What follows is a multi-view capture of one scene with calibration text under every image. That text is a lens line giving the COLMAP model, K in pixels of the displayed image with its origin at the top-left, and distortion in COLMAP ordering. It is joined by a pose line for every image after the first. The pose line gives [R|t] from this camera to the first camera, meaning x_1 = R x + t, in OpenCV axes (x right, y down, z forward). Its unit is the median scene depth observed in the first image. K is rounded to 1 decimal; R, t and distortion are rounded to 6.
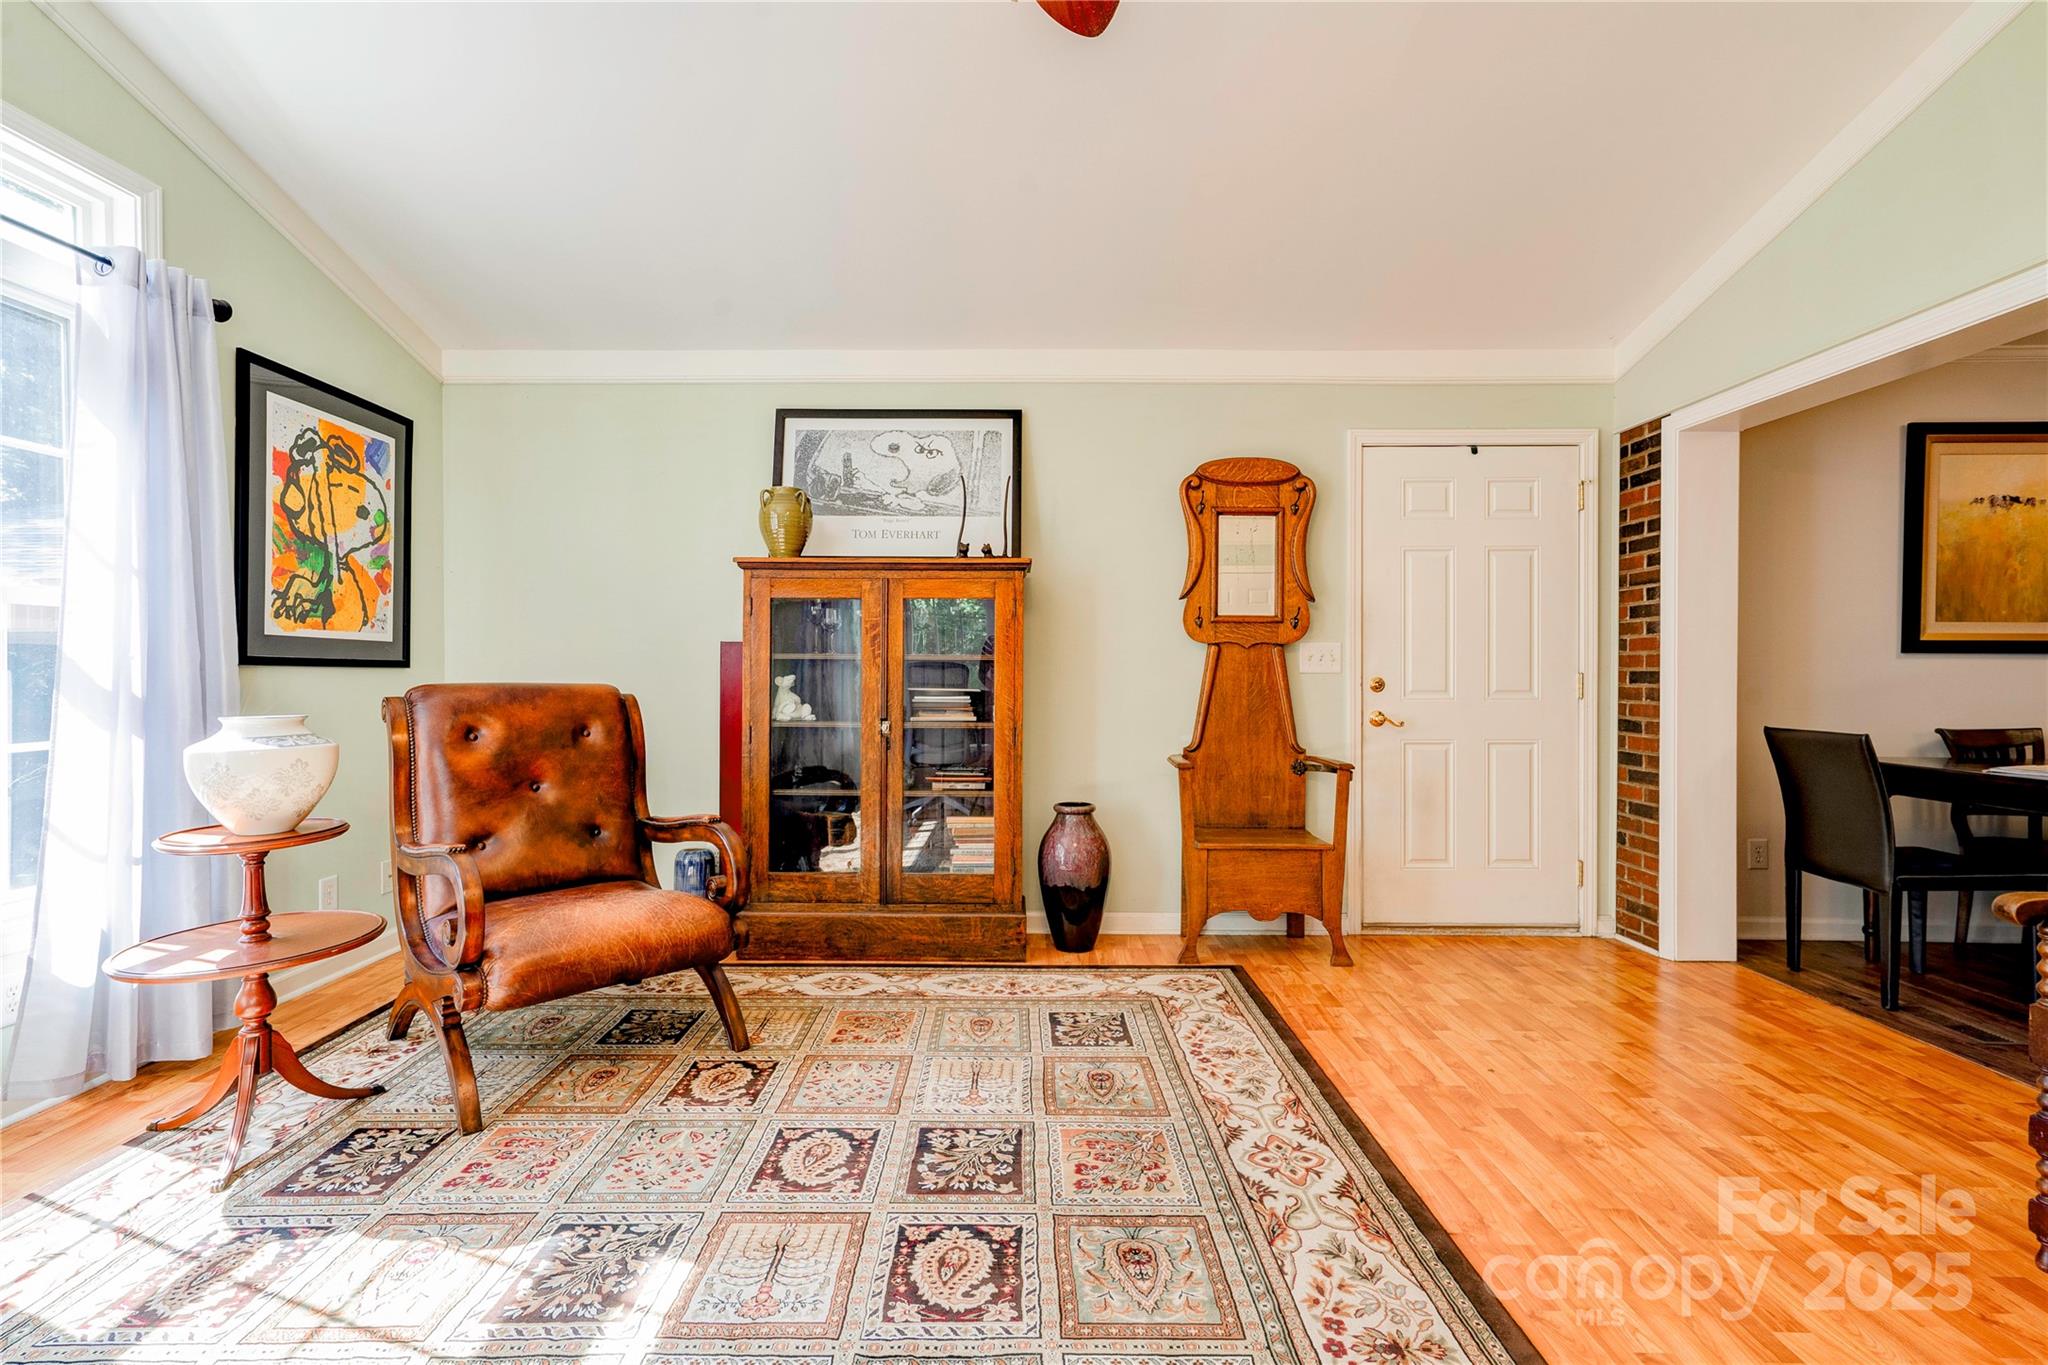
lens RADIAL K [[938.8, 0, 1023.7], [0, 938.8, 679.3], [0, 0, 1]] dist [0.000570, 0.000132]
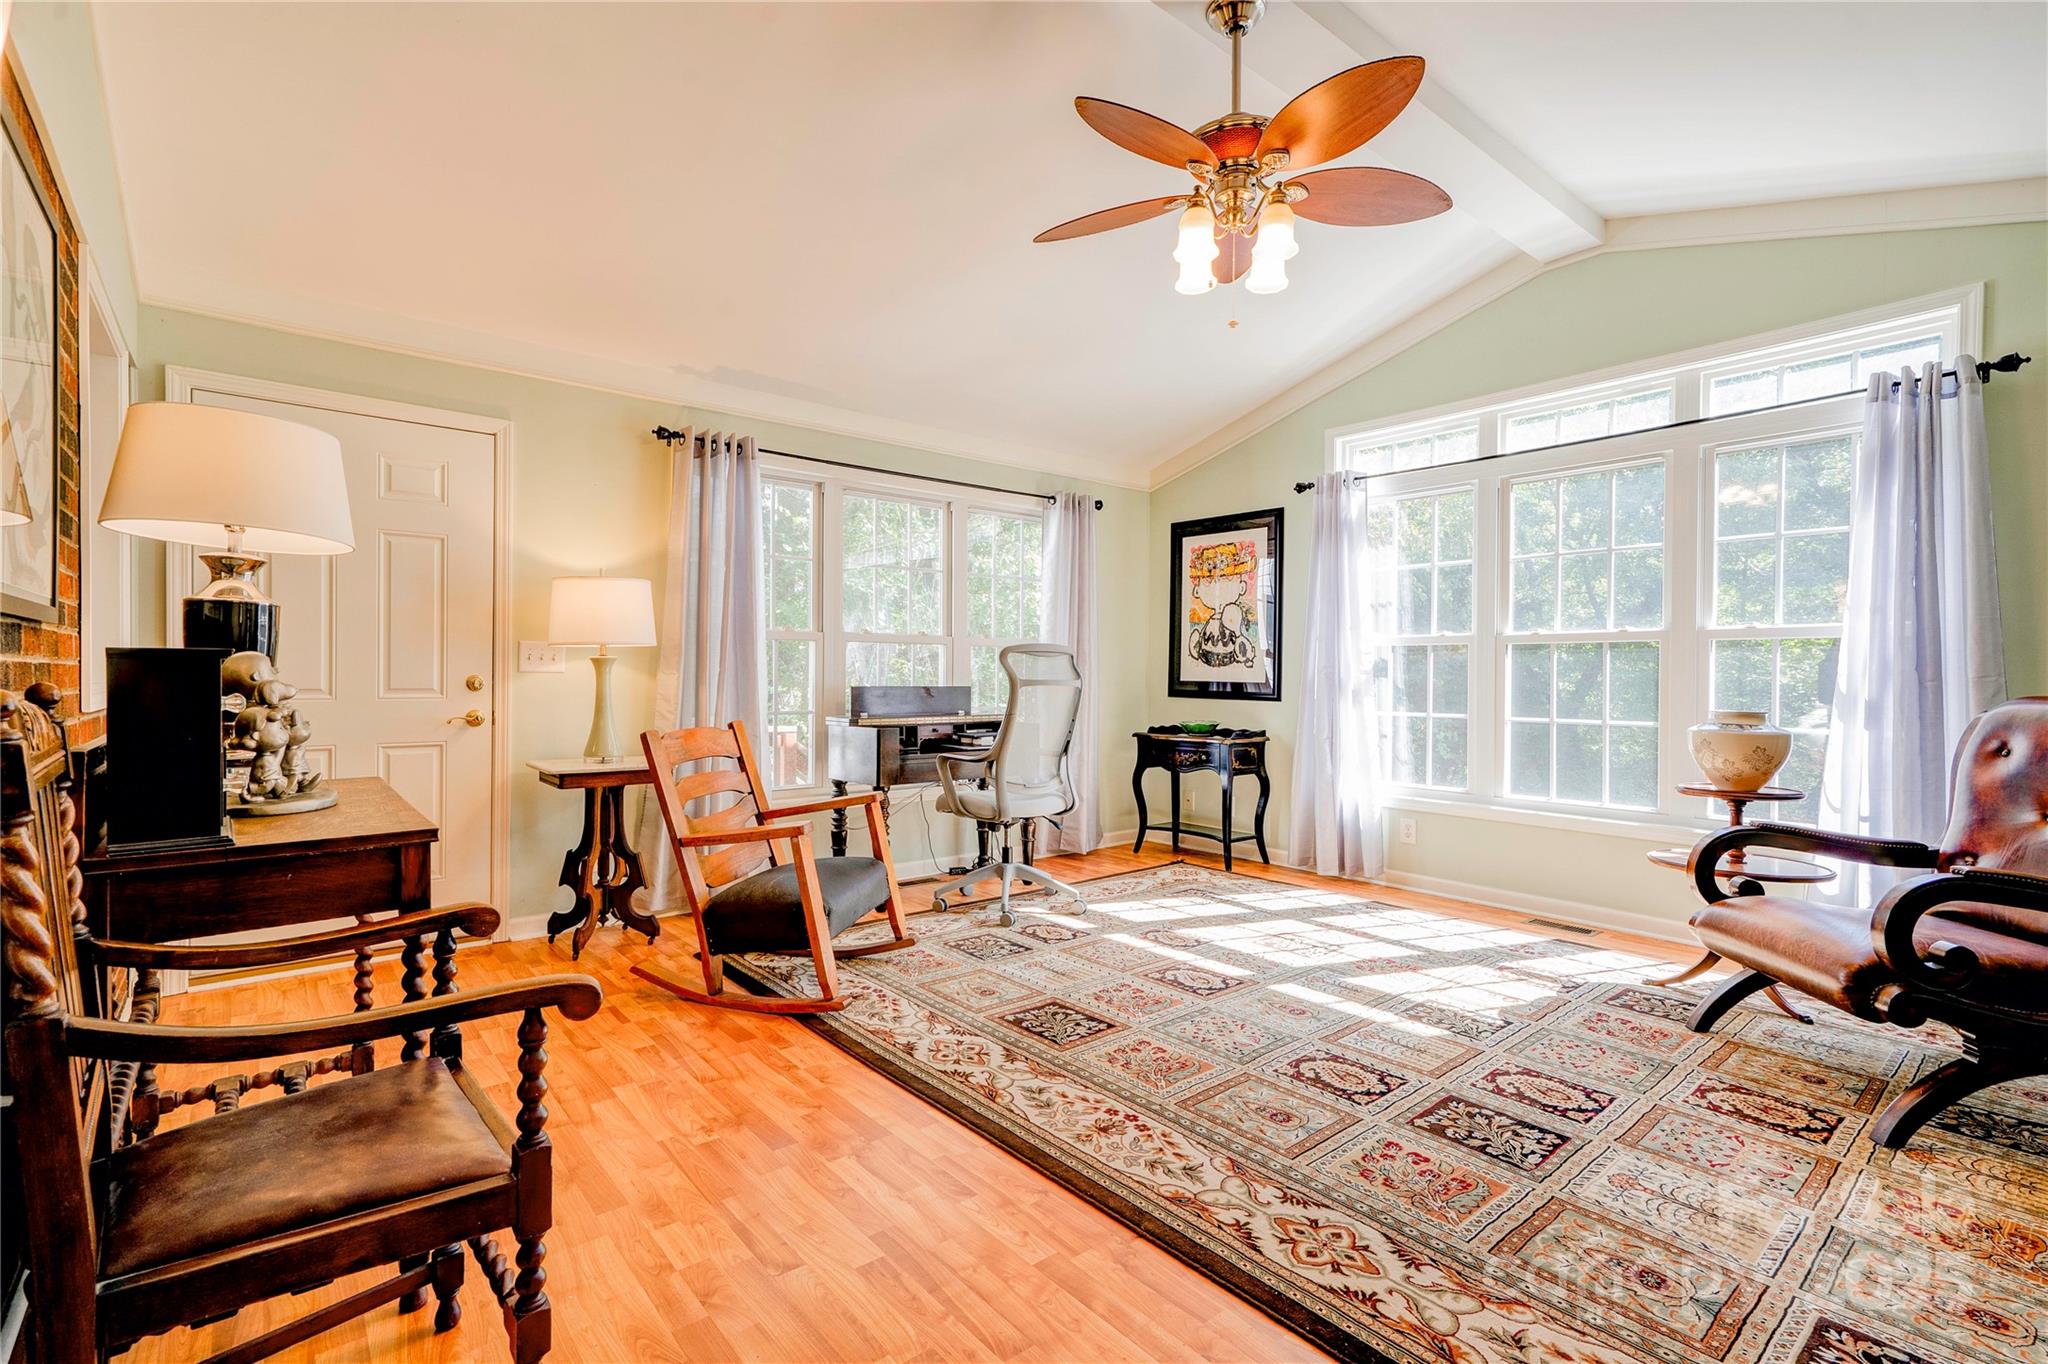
lens RADIAL K [[938.8, 0, 1020.6], [0, 938.8, 680.6], [0, 0, 1]] dist [0.000570, 0.000132]
pose [[-0.763438, -0.001416, -0.645879, 1.075443], [-0.014629, 0.999779, 0.015100, -0.017915], [0.645715, 0.020977, -0.763290, 1.500355]]
